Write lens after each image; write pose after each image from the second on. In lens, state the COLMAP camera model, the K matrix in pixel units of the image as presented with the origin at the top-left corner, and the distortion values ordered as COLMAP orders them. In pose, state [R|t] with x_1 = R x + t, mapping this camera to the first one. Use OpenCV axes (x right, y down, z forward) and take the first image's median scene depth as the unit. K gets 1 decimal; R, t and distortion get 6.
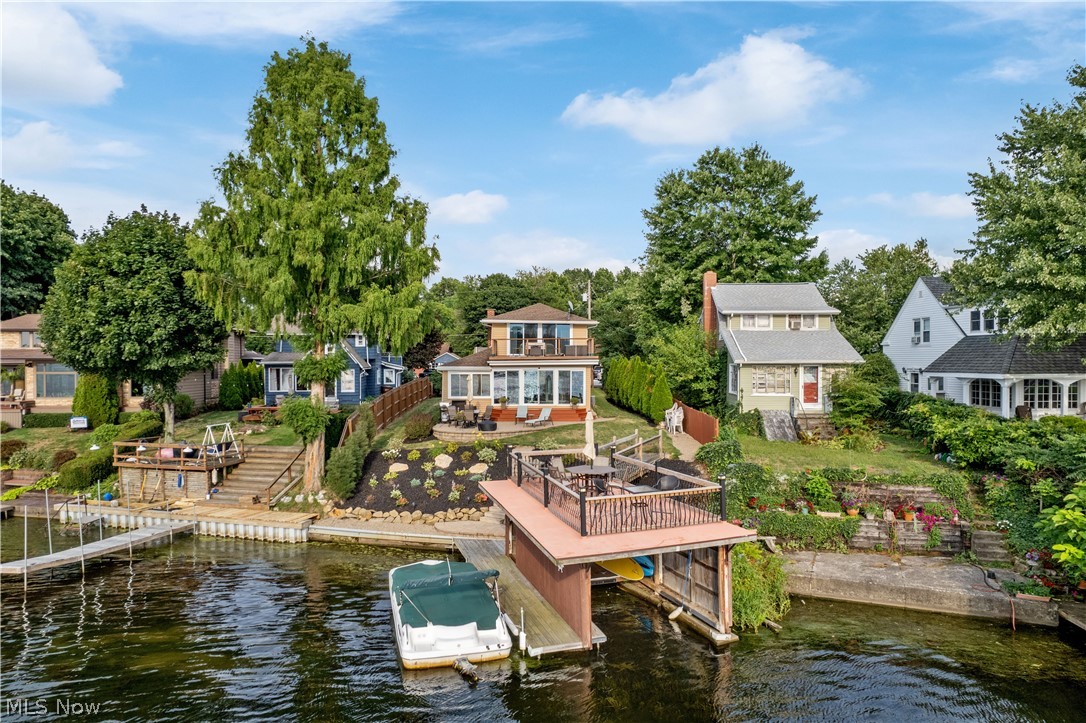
lens RADIAL K [[700.2, 0, 540.3], [0, 700.2, 385.6], [0, 0, 1]] dist [-0.102192, 0.083731]
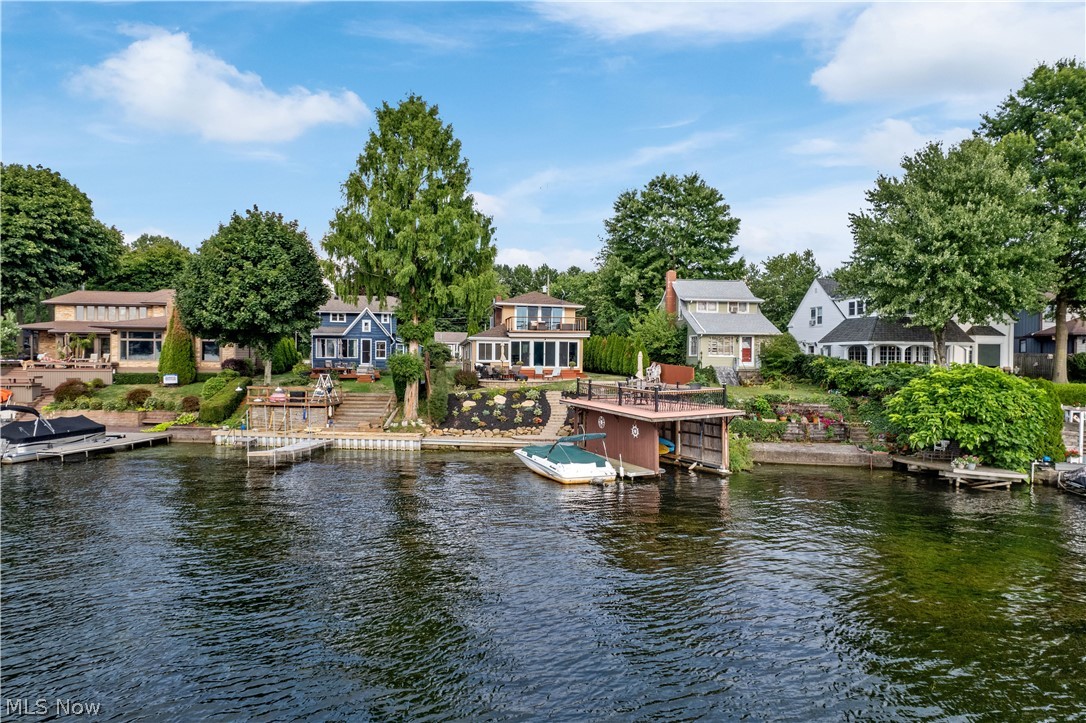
lens RADIAL K [[700.2, 0, 540.3], [0, 700.2, 385.6], [0, 0, 1]] dist [-0.102192, 0.083731]
pose [[0.988856, 0.005083, 0.148787, -0.260260], [-0.005882, 0.999971, 0.004933, 0.070376], [-0.148757, -0.005754, 0.988857, -0.392031]]
